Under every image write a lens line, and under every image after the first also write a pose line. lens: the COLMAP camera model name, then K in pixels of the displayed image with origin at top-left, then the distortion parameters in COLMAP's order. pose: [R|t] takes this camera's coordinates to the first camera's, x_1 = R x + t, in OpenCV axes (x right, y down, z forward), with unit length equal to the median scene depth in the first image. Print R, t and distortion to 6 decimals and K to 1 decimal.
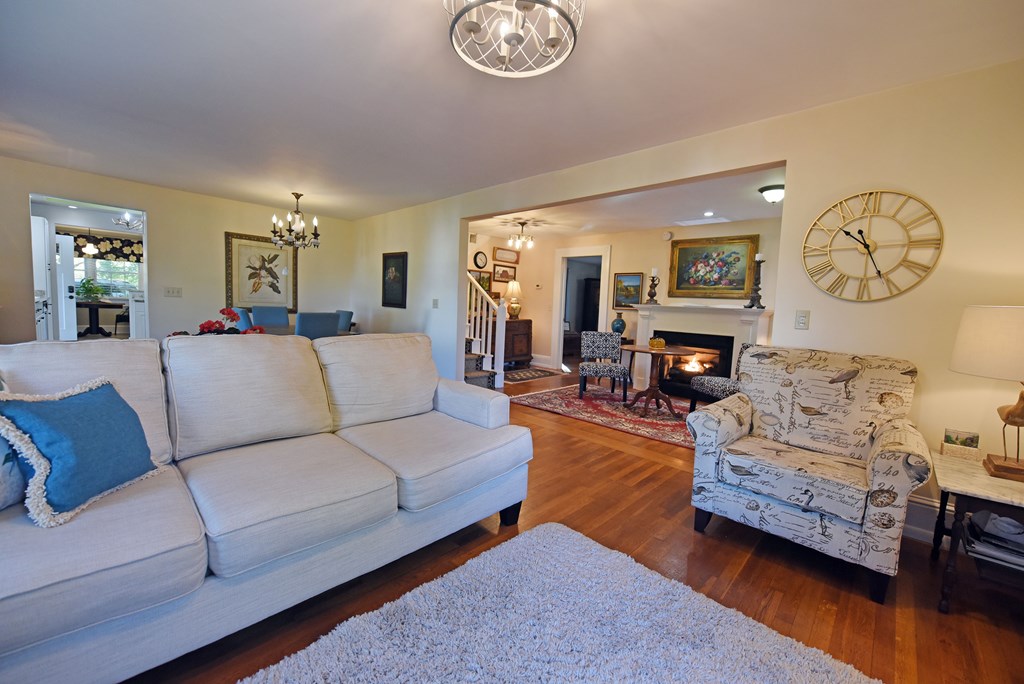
lens RADIAL K [[407.1, 0, 508.3], [0, 407.1, 340.4], [0, 0, 1]] dist [-0.015998, -0.001709]
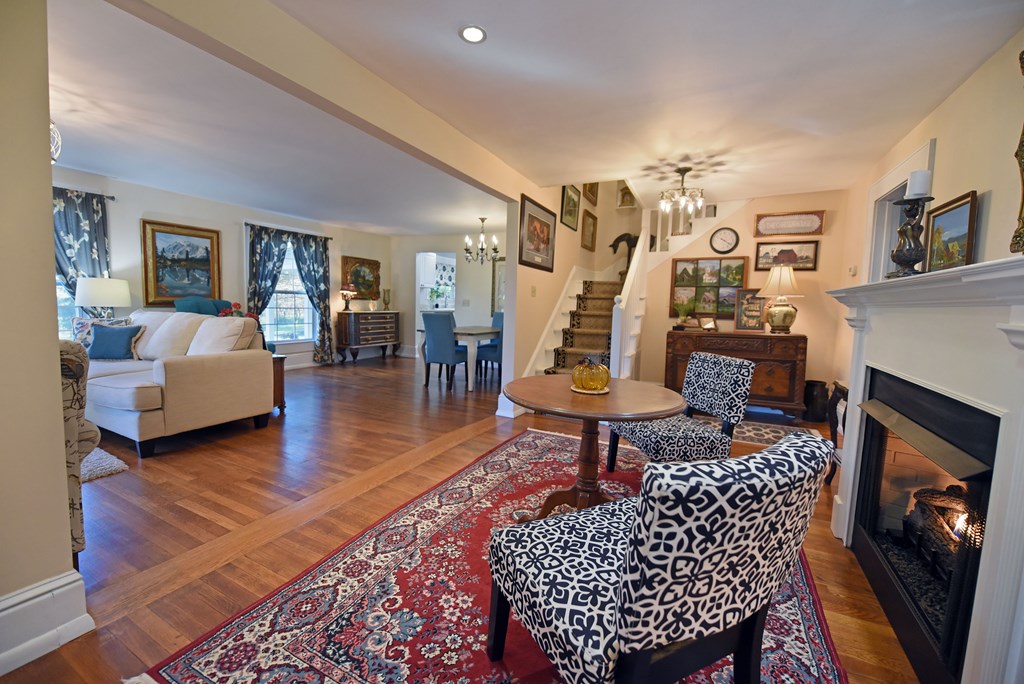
lens RADIAL K [[407.1, 0, 509.6], [0, 407.1, 341.4], [0, 0, 1]] dist [-0.015998, -0.001709]
pose [[0.295707, 0.049912, -0.953974, 0.546260], [-0.097063, 0.995036, 0.021974, -0.022063], [0.950335, 0.086097, 0.299083, 0.594169]]
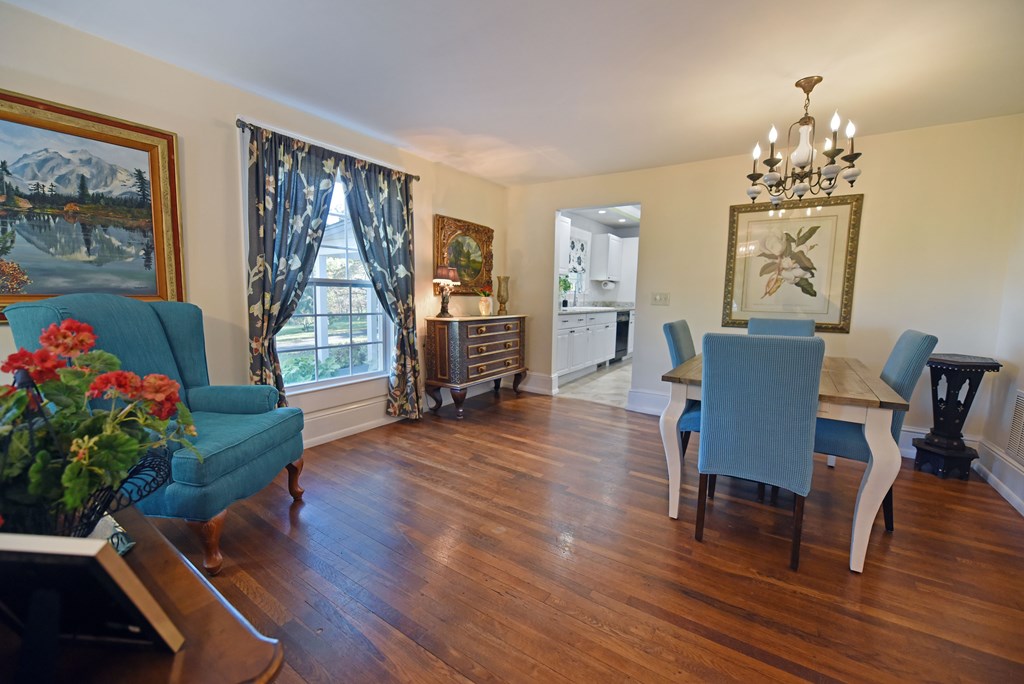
lens RADIAL K [[407.1, 0, 508.6], [0, 407.1, 342.1], [0, 0, 1]] dist [-0.015998, -0.001709]
pose [[0.167539, 0.066750, -0.983603, -0.081837], [-0.092243, 0.994390, 0.051770, -0.041721], [0.981541, 0.082057, 0.172756, 0.482636]]
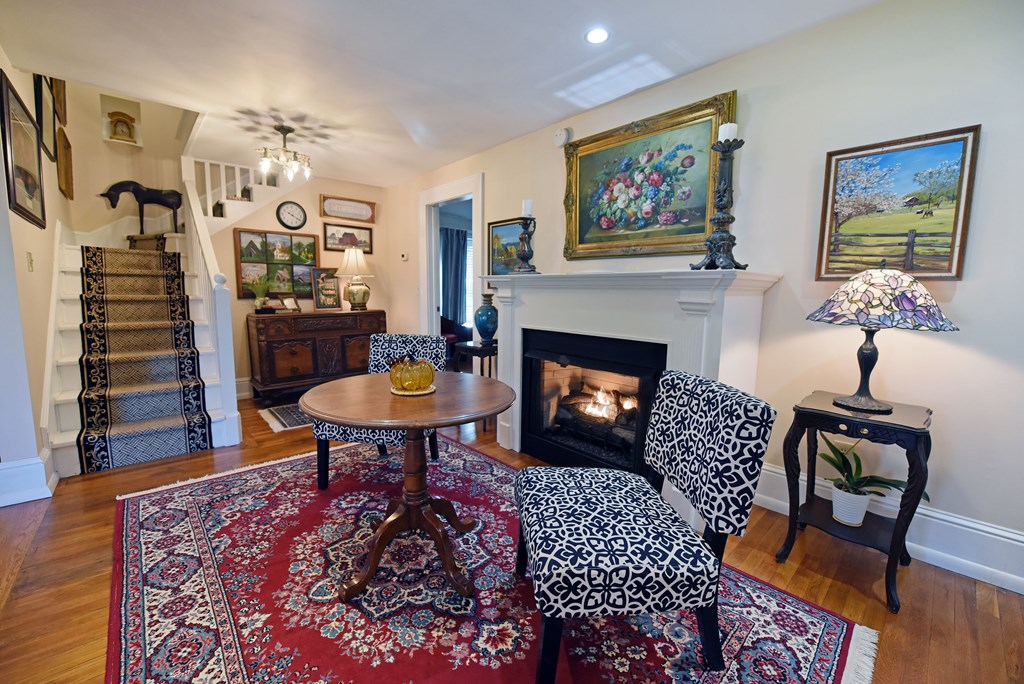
lens RADIAL K [[407.1, 0, 508.7], [0, 407.1, 341.2], [0, 0, 1]] dist [-0.015998, -0.001709]
pose [[0.997710, -0.020529, -0.064452, 0.352319], [0.022508, 0.999292, 0.030137, -0.023001], [0.063787, -0.031518, 0.997466, 0.488438]]
